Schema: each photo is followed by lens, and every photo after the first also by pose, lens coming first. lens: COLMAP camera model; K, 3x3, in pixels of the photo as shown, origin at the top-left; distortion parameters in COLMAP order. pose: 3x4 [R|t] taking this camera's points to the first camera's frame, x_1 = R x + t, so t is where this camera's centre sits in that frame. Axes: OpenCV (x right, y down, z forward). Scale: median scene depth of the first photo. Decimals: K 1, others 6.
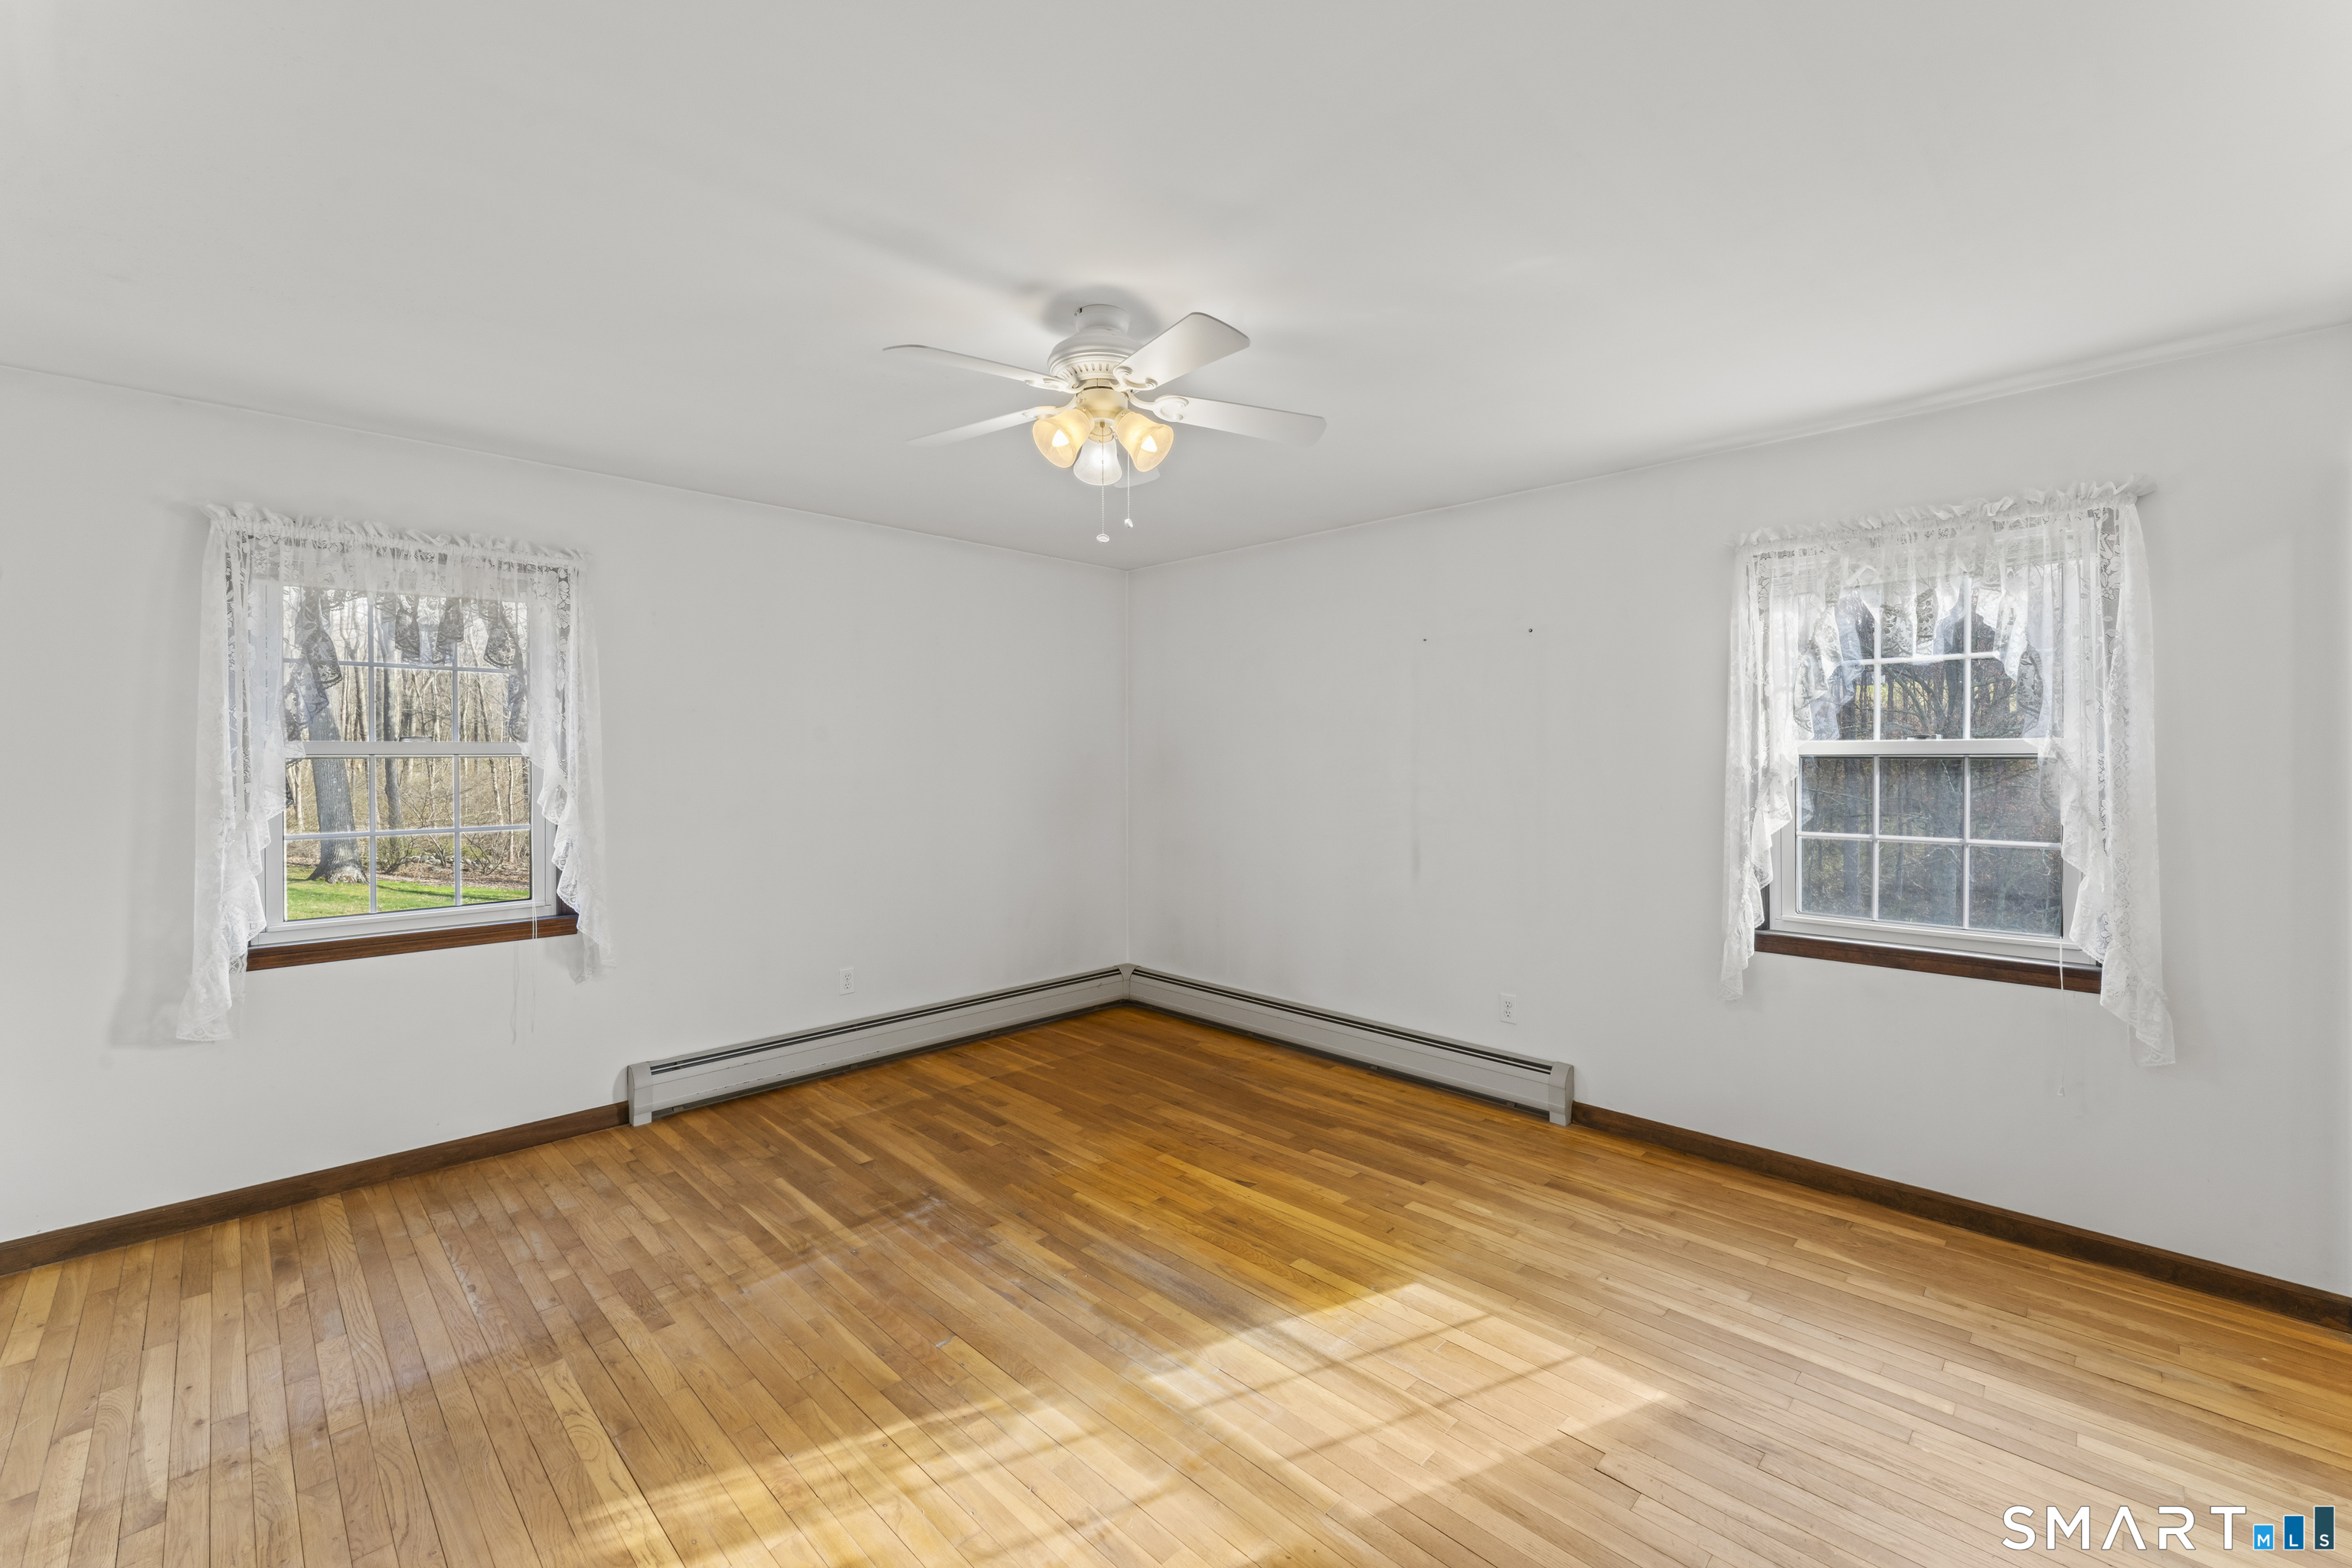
lens RADIAL K [[956.9, 0, 1195.6], [0, 956.9, 772.4], [0, 0, 1]] dist [0.001029, -0.000205]
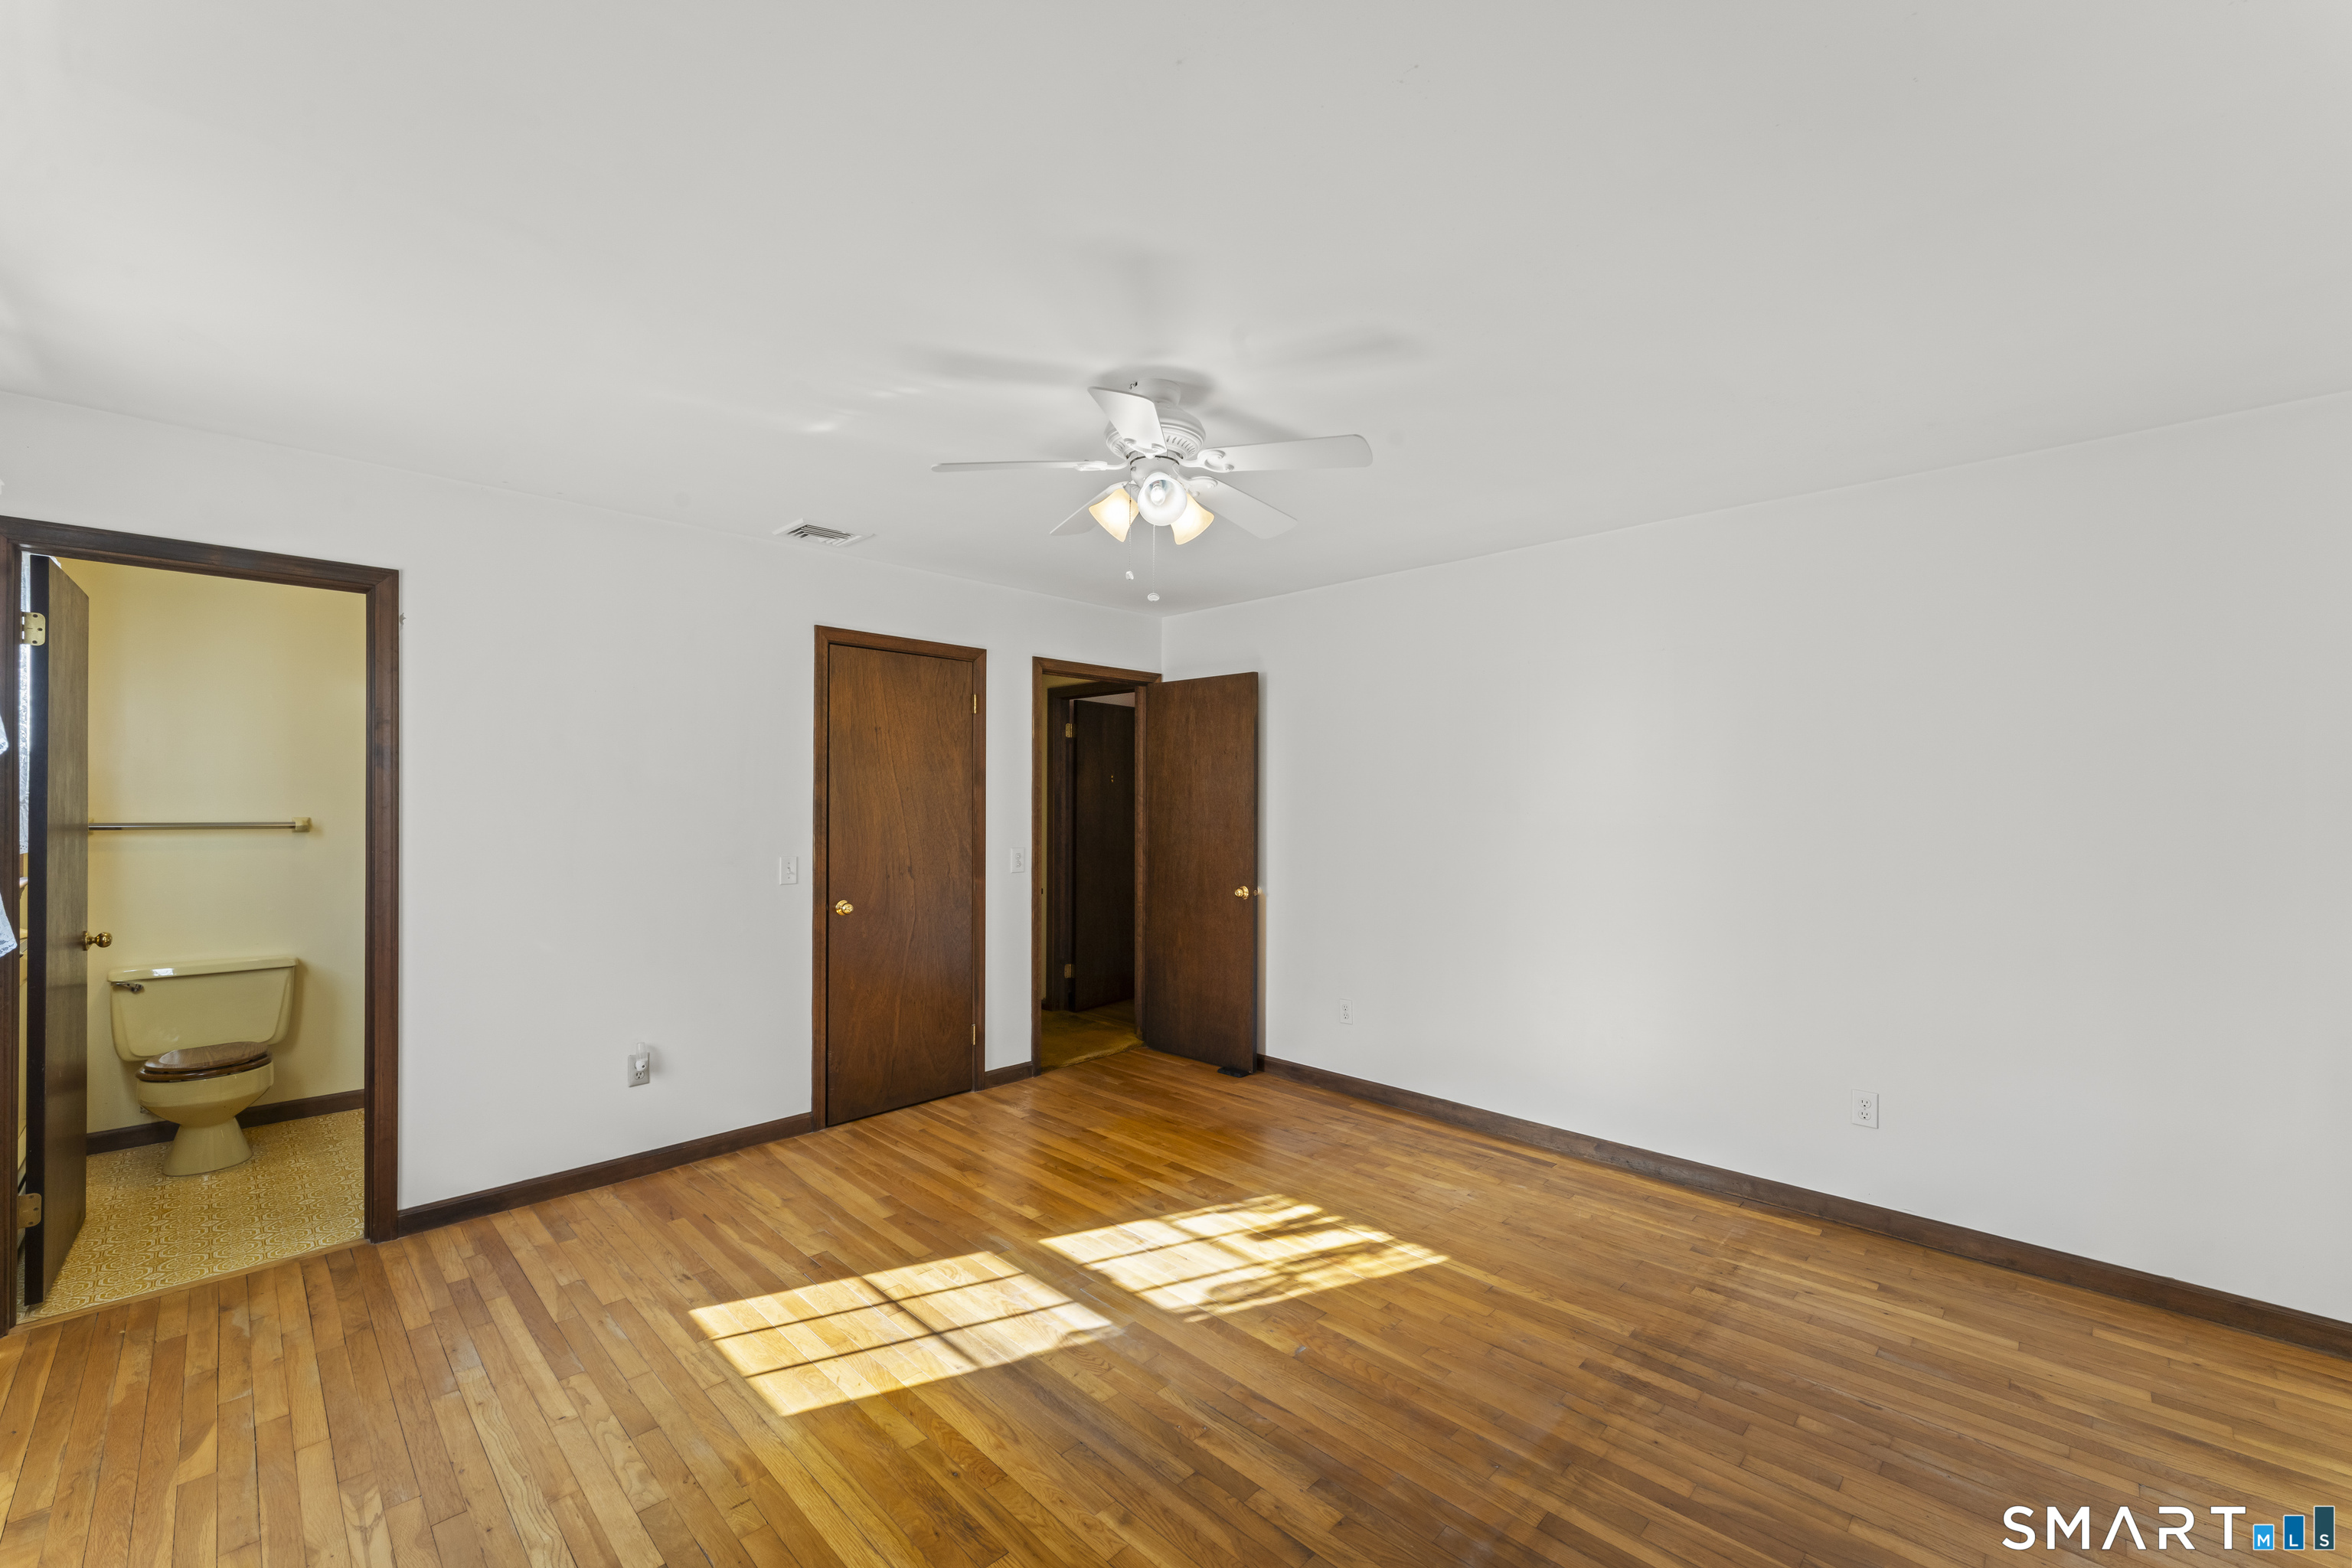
lens RADIAL K [[944.5, 0, 1182.6], [0, 944.5, 801.2], [0, 0, 1]] dist [-0.000217, -0.000645]
pose [[-0.999952, -0.003002, 0.009289, -0.123789], [-0.002896, 0.999931, 0.011384, -0.026369], [-0.009323, 0.011357, -0.999892, 1.829967]]
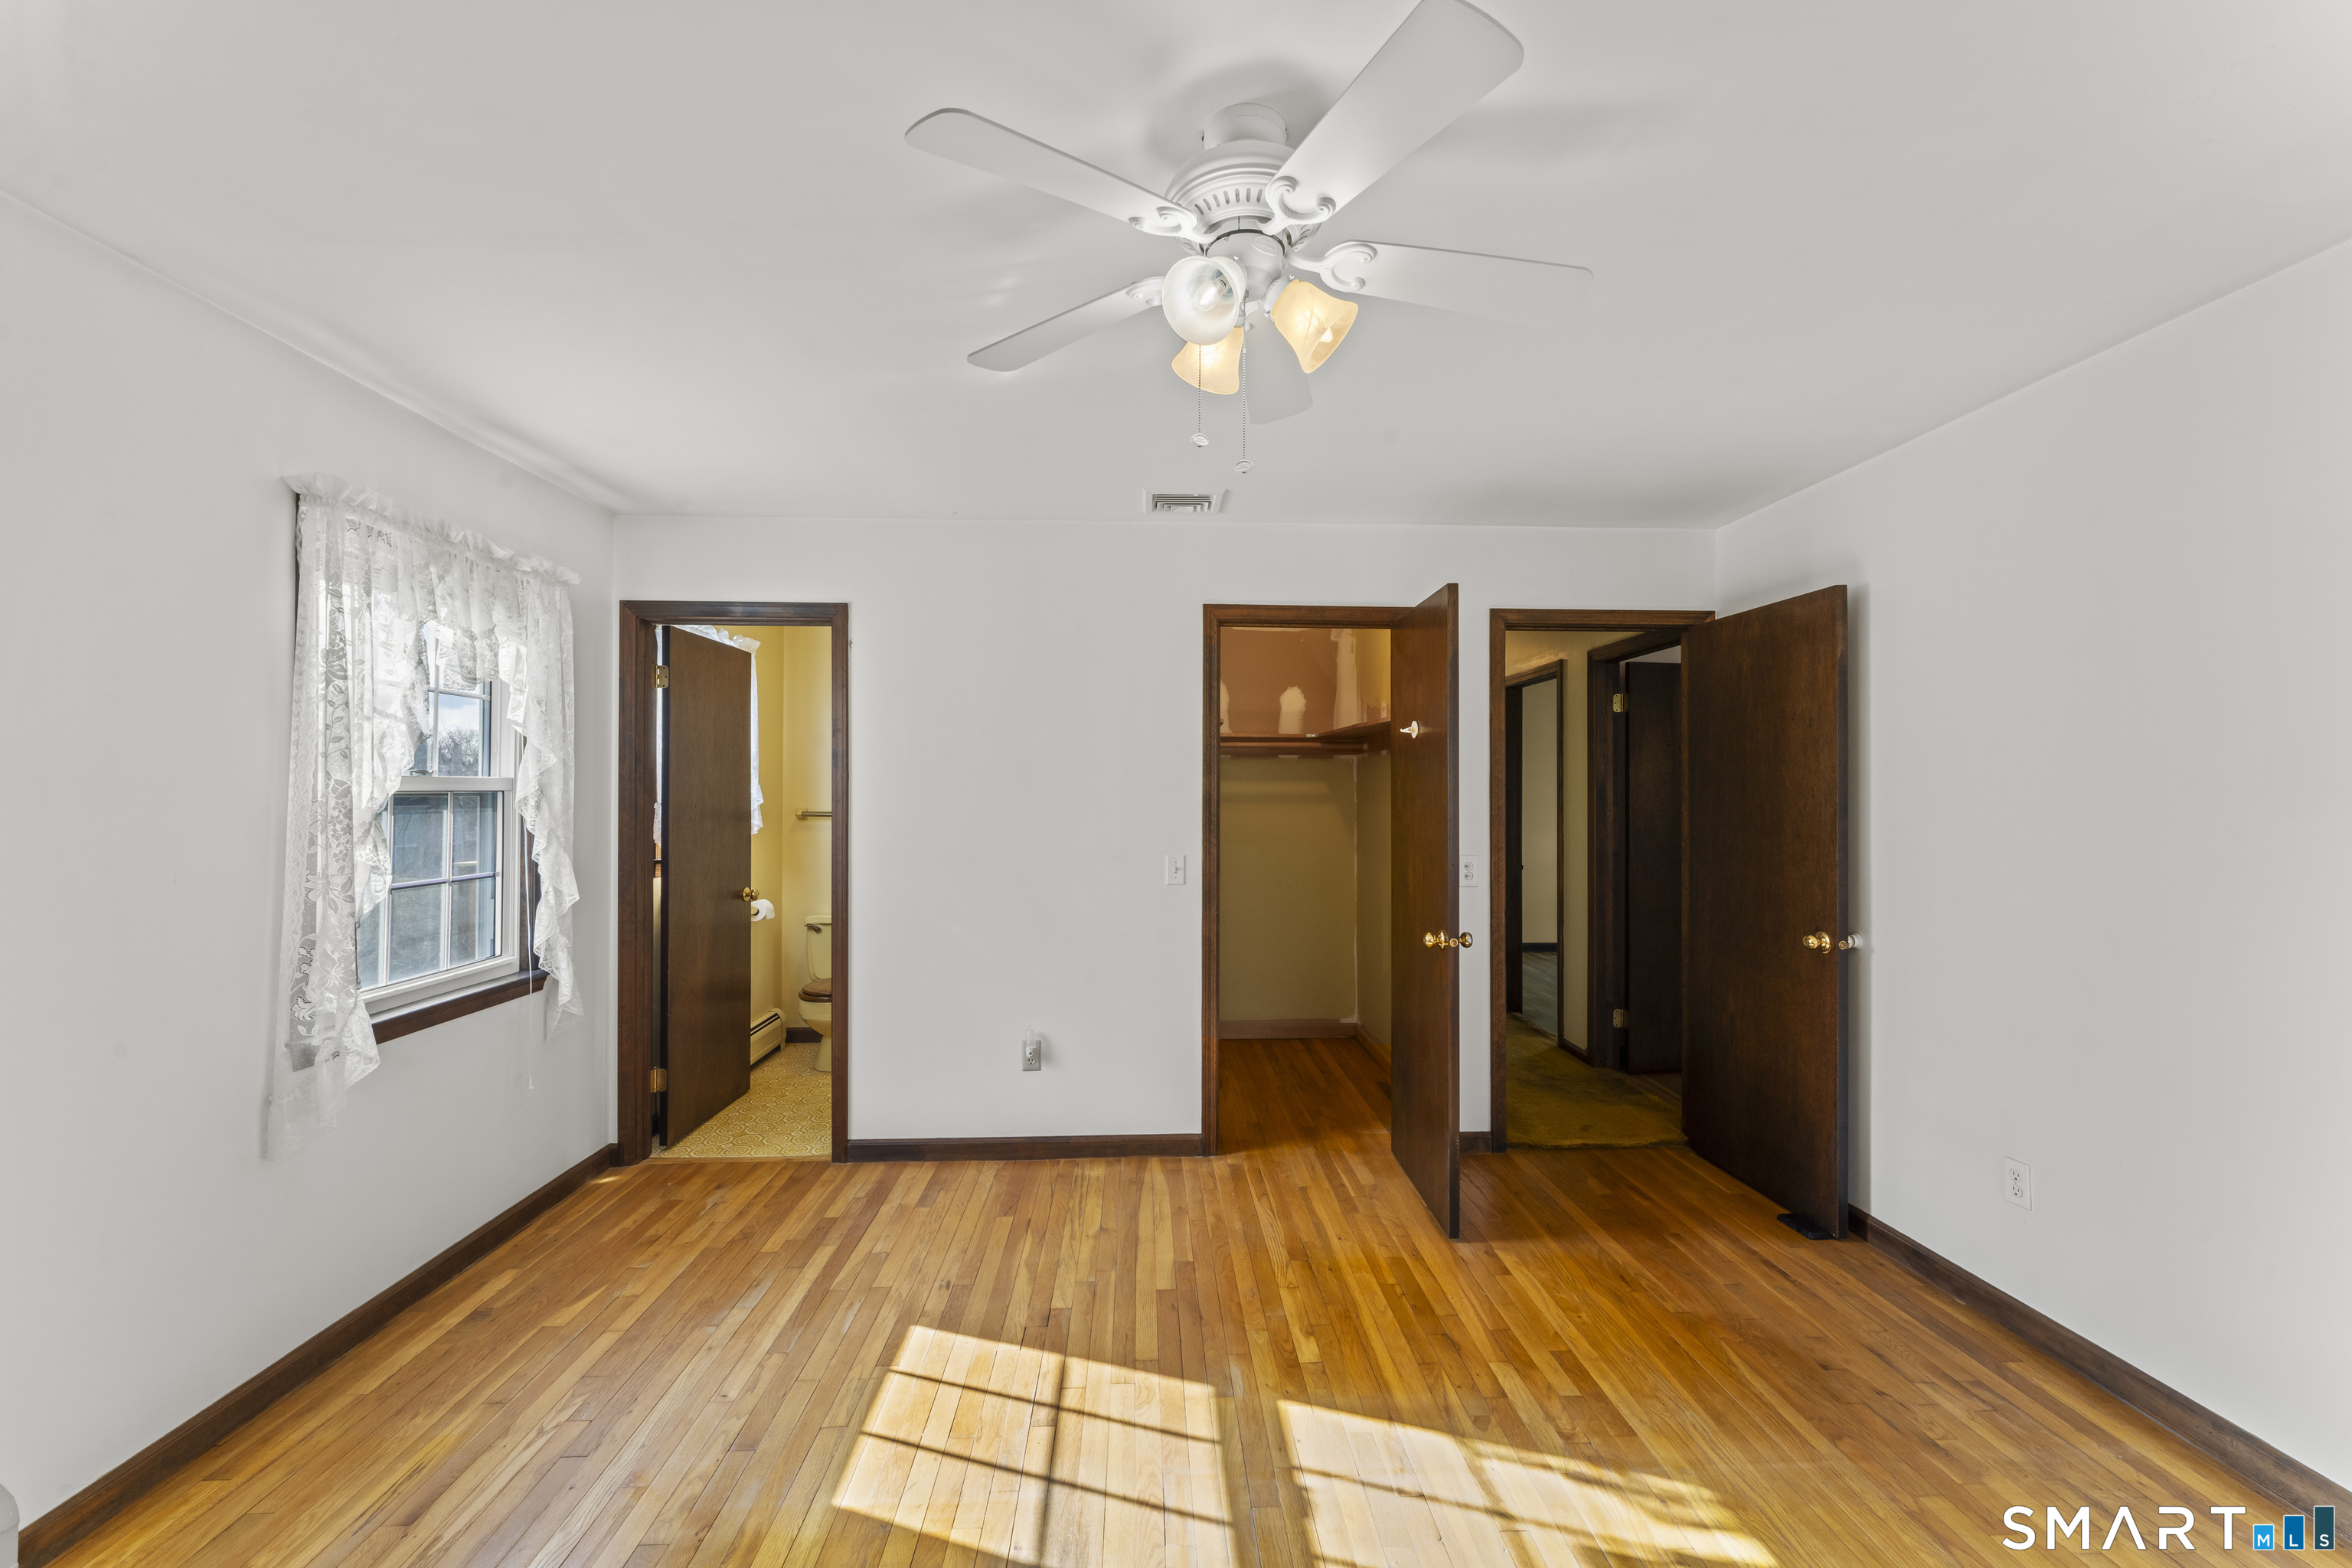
lens RADIAL K [[943.1, 0, 1172.5], [0, 943.1, 788.7], [0, 0, 1]] dist [-0.001192, -0.000312]
pose [[-0.724892, 0.002303, 0.688859, -0.454015], [0.005511, 0.999982, 0.002457, -0.021088], [-0.688841, 0.005577, -0.724891, 1.344412]]
